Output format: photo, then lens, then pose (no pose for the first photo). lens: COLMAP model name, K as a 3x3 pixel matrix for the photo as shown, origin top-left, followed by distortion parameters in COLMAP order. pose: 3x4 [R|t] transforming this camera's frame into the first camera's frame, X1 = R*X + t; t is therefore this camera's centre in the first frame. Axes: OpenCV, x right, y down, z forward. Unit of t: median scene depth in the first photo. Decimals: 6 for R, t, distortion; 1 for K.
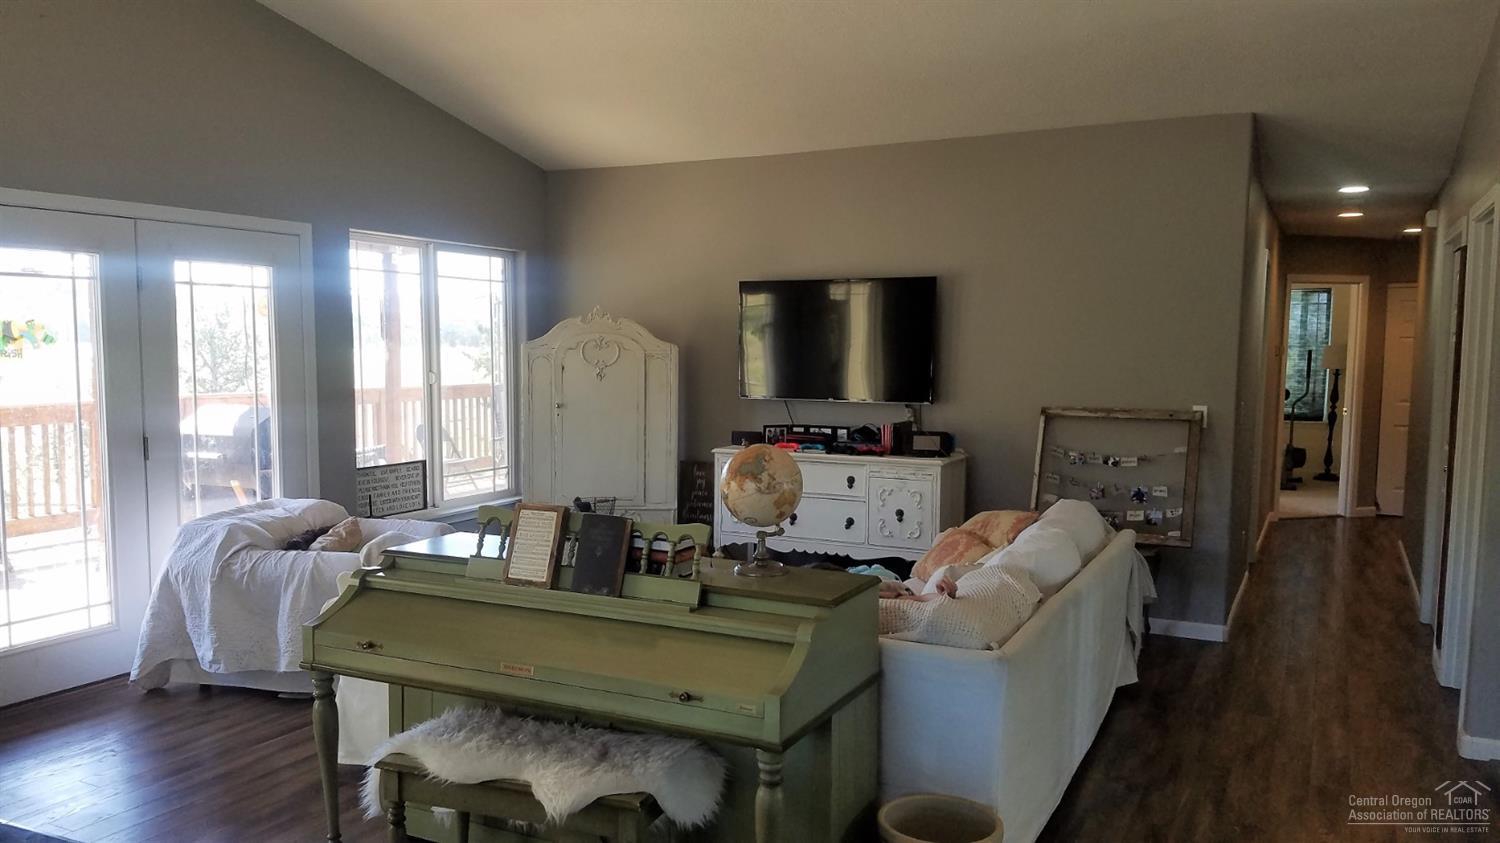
lens RADIAL K [[1083.3, 0, 745.2], [0, 1083.3, 456.1], [0, 0, 1]] dist [0.288304, -0.428104]
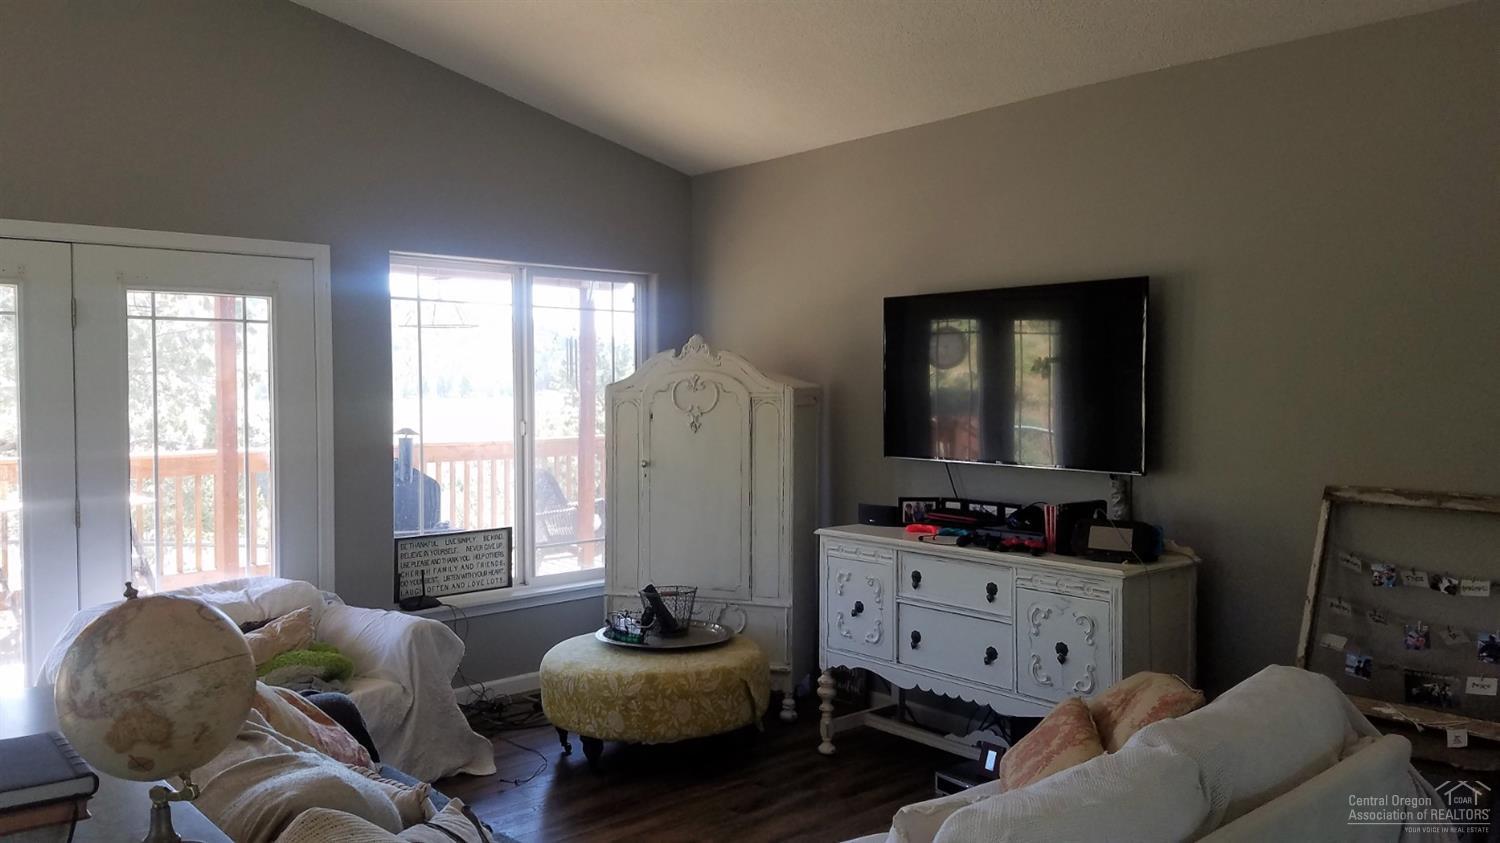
lens RADIAL K [[1107.4, 0, 757.5], [0, 1107.4, 451.0], [0, 0, 1]] dist [0.190051, -0.315670]
pose [[0.936774, 0.015085, -0.349609, 0.186959], [-0.030980, 0.998723, -0.039916, -0.027734], [0.348560, 0.048223, 0.936045, 0.301860]]
